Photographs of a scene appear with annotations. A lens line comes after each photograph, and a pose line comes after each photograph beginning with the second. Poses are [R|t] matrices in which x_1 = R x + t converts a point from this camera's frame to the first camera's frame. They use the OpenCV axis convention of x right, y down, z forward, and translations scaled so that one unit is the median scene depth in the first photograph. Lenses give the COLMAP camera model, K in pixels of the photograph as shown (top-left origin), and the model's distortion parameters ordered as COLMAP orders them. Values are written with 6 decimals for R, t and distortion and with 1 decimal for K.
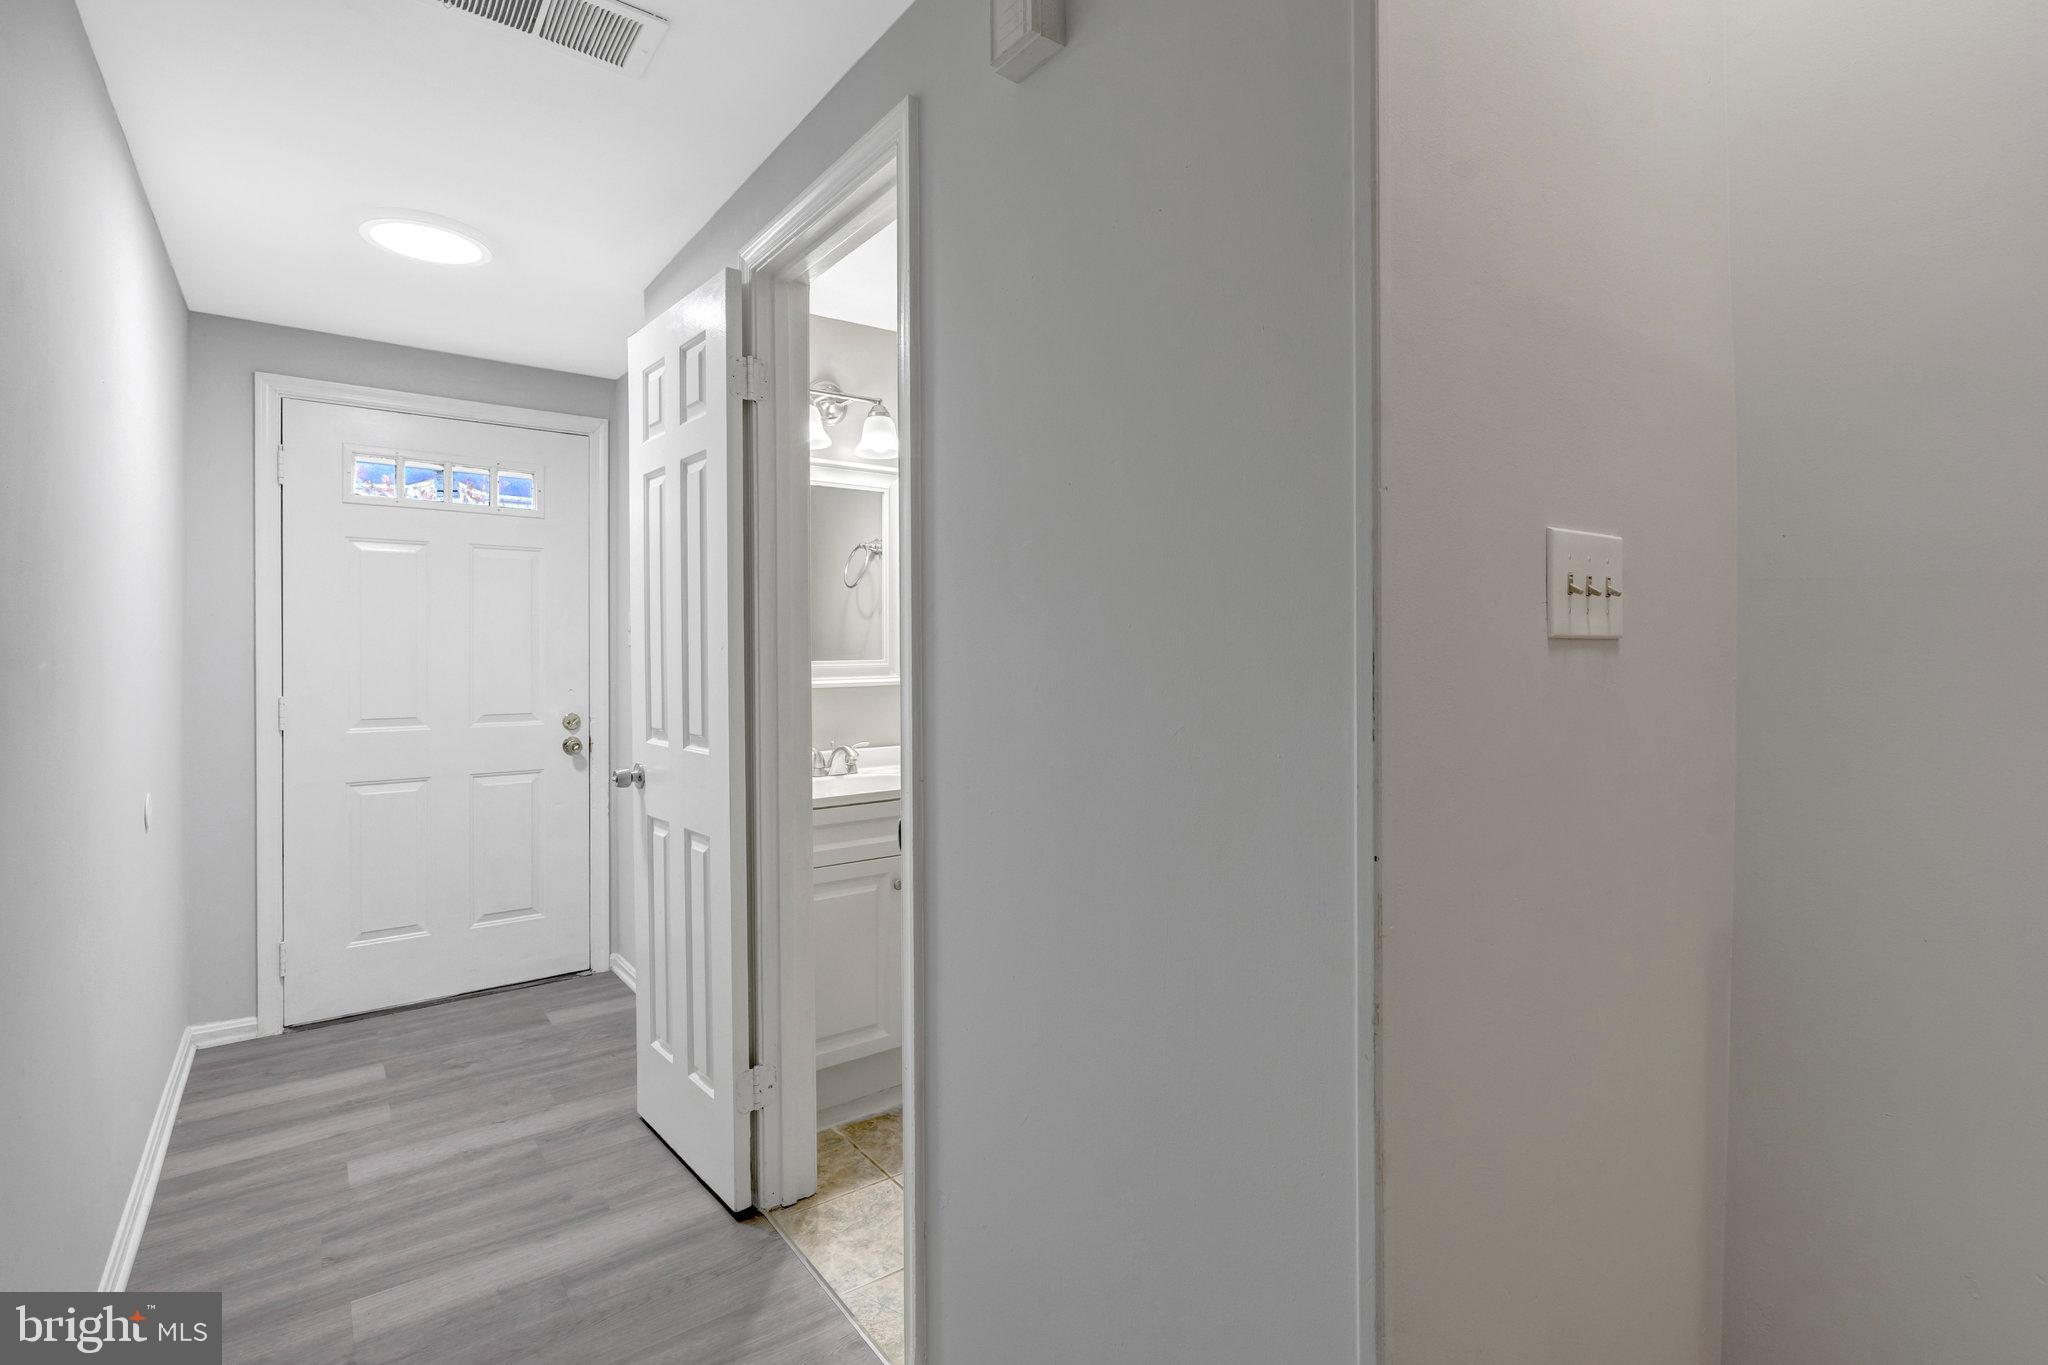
lens RADIAL K [[944.4, 0, 1025.2], [0, 944.4, 672.6], [0, 0, 1]] dist [-0.005233, 0.003416]
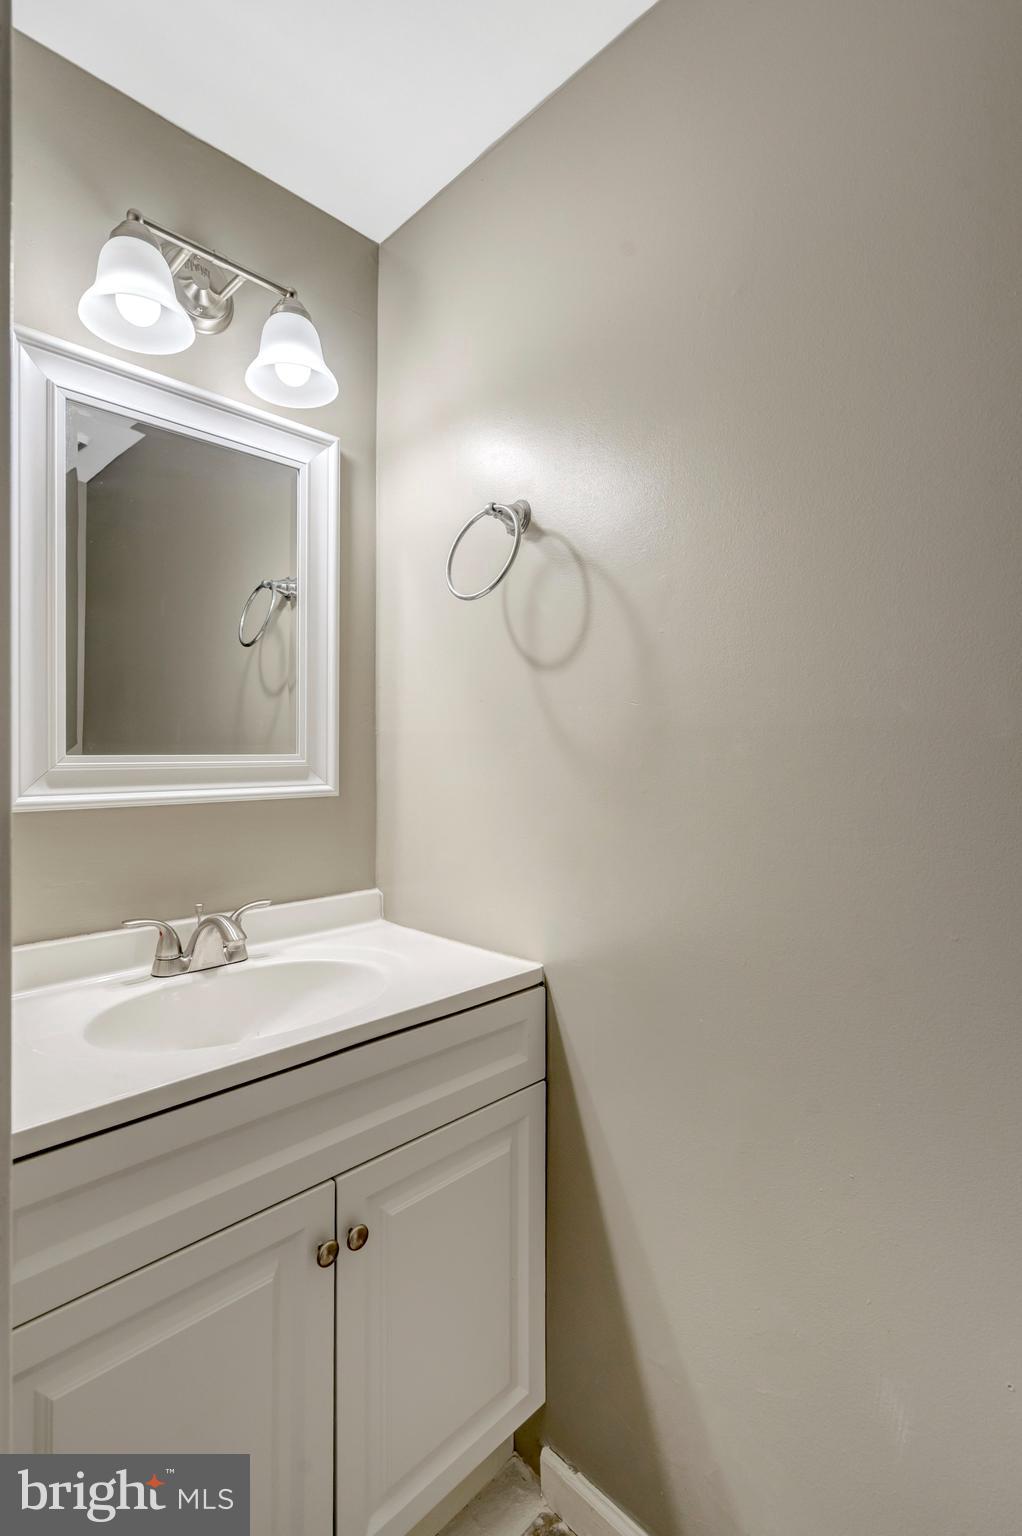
lens RADIAL K [[708.3, 0, 503.4], [0, 708.3, 759.7], [0, 0, 1]] dist [-0.005233, 0.003416]
pose [[0.991140, 0.005192, 0.132717, -0.077589], [-0.003945, 0.999946, -0.009655, -0.006249], [-0.132760, 0.009046, 0.991107, 0.520395]]
